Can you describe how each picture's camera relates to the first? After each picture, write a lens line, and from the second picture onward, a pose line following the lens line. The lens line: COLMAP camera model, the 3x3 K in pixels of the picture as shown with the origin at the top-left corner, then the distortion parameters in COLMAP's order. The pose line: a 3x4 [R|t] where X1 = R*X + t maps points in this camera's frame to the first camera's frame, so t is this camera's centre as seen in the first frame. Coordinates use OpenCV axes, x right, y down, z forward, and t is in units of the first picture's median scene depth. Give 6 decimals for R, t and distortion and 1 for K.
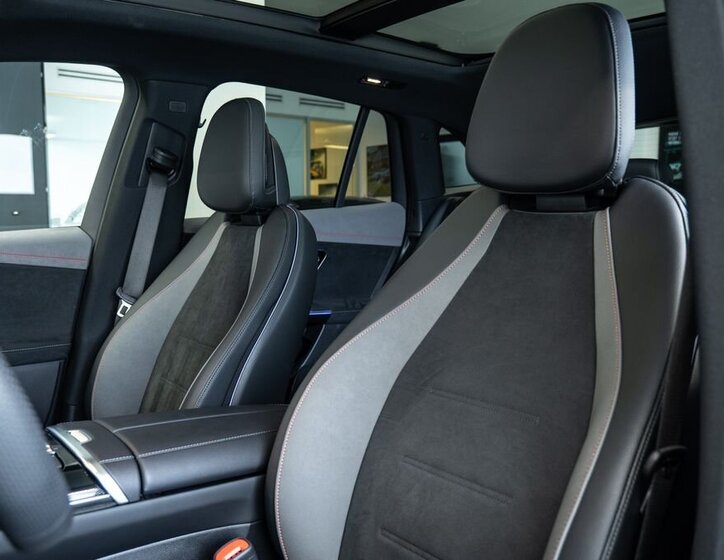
lens RADIAL K [[670.1, 0, 360.7], [0, 670.1, 278.2], [0, 0, 1]] dist [-0.001034, 0.000000]
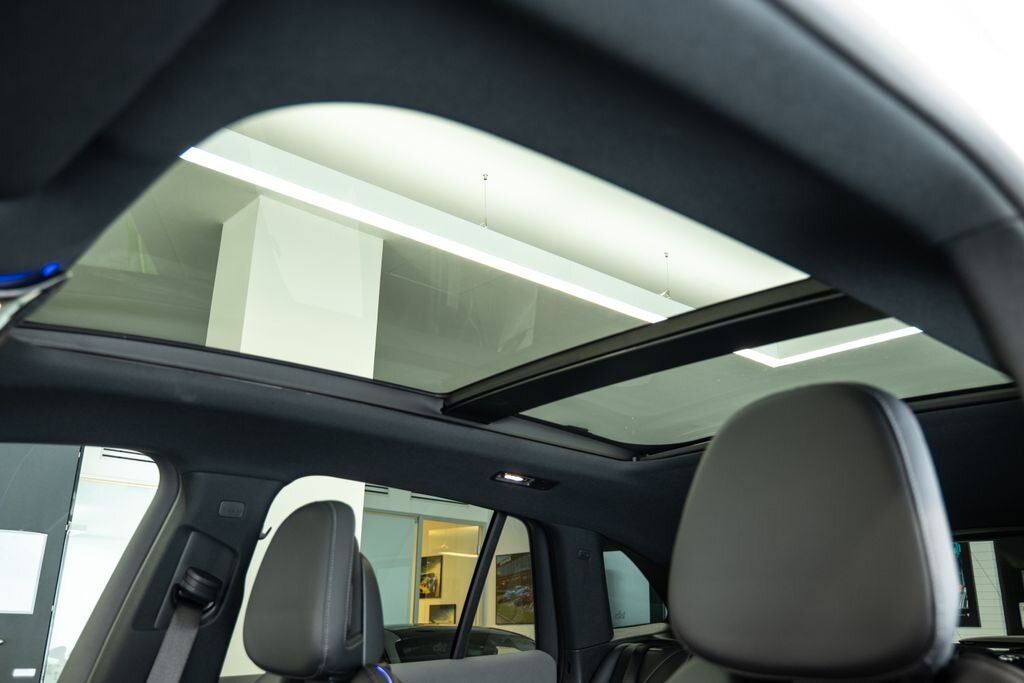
lens RADIAL K [[868.7, 0, 512.4], [0, 868.7, 341.3], [0, 0, 1]] dist [-0.007072, -0.004320]
pose [[0.999438, 0.025218, 0.022091, -0.006529], [-0.013603, 0.907289, -0.420286, -0.036422], [-0.030642, 0.419750, 0.907123, 0.093335]]
